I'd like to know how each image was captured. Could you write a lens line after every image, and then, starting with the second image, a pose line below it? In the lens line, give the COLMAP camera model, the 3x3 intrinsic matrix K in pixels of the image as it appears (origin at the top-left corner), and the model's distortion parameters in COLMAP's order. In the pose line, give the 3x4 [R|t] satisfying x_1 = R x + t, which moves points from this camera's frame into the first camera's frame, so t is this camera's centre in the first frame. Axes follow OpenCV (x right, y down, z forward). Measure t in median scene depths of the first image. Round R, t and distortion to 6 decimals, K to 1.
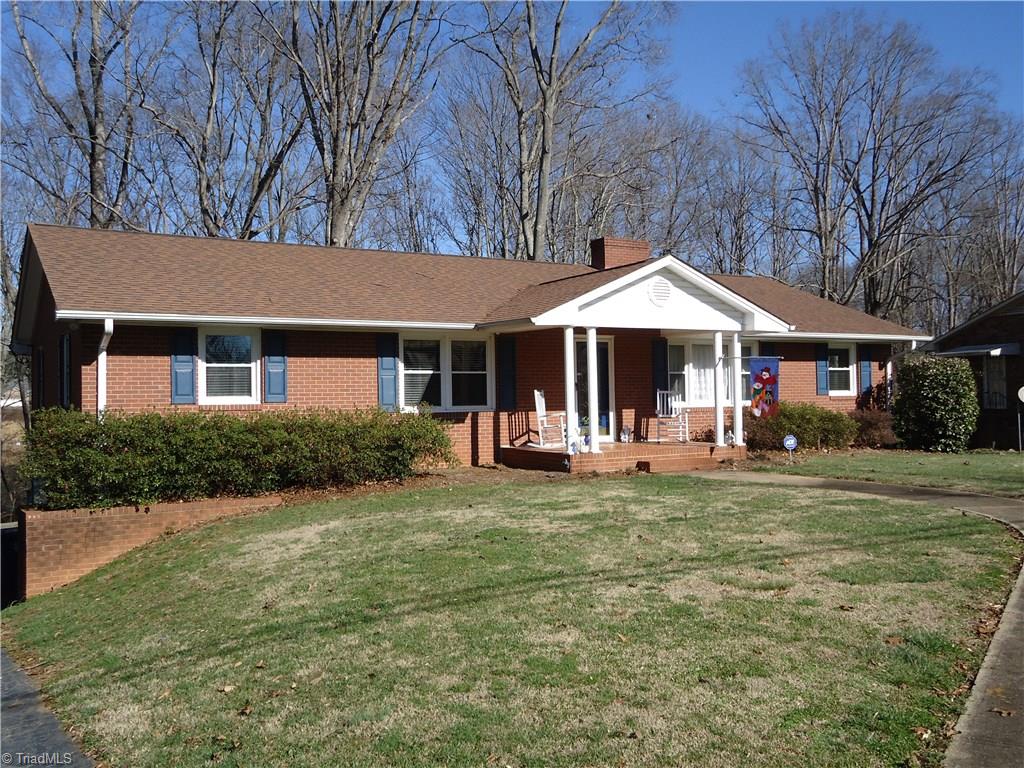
lens RADIAL K [[967.0, 0, 512.5], [0, 967.0, 390.7], [0, 0, 1]] dist [0.057463, 0.000000]
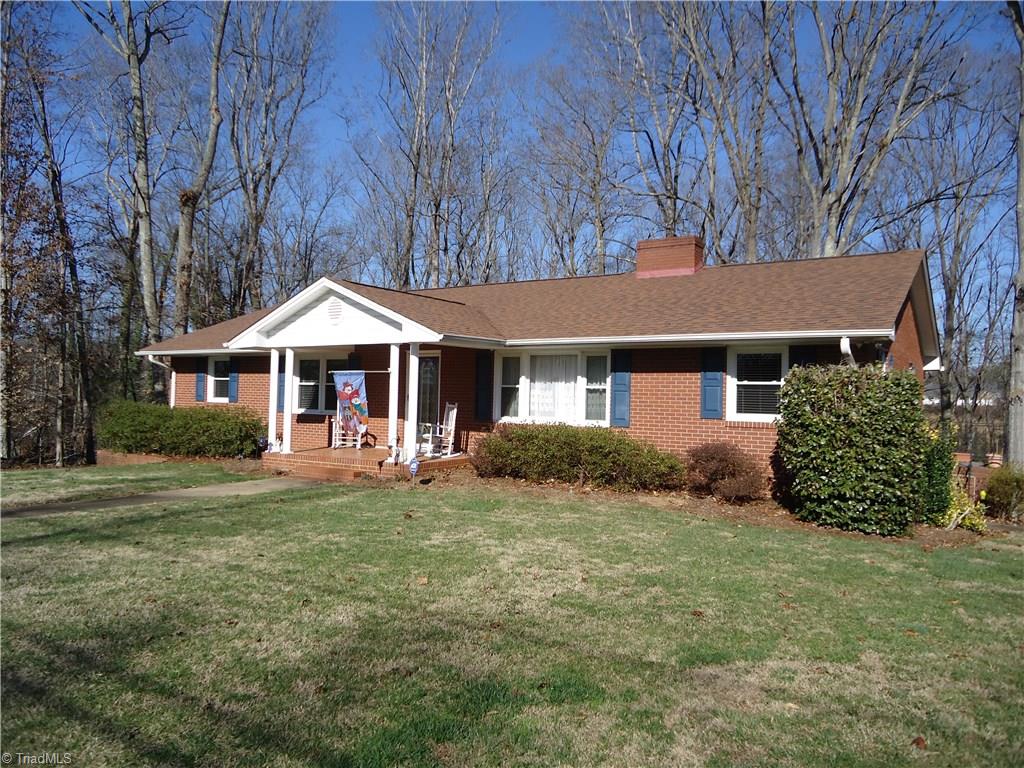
lens RADIAL K [[755.2, 0, 507.4], [0, 755.2, 382.7], [0, 0, 1]] dist [-0.006484, 0.008381]
pose [[0.439797, 0.006002, -0.898077, 0.957709], [-0.020235, 0.999790, -0.003227, -0.022463], [0.897869, 0.019592, 0.439826, 0.776673]]
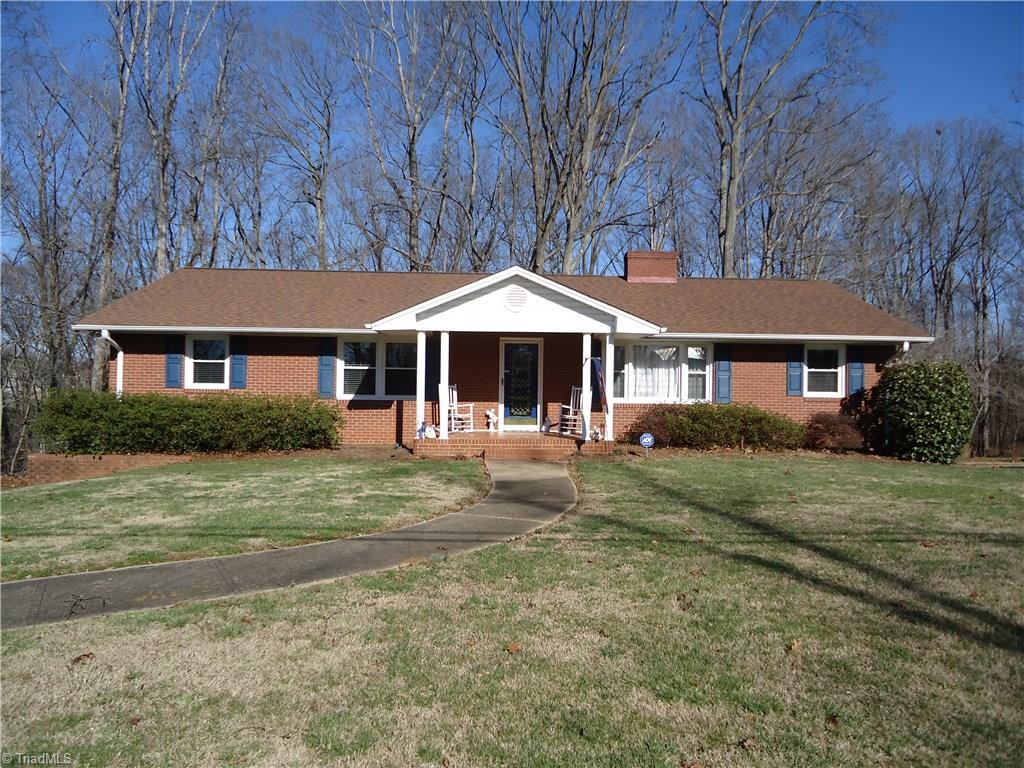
lens RADIAL K [[755.2, 0, 507.9], [0, 755.2, 382.2], [0, 0, 1]] dist [-0.006484, 0.008381]
pose [[0.876767, 0.021267, -0.480445, 0.547459], [-0.021599, 0.999755, 0.004839, -0.009239], [0.480430, 0.006135, 0.877011, 0.222346]]
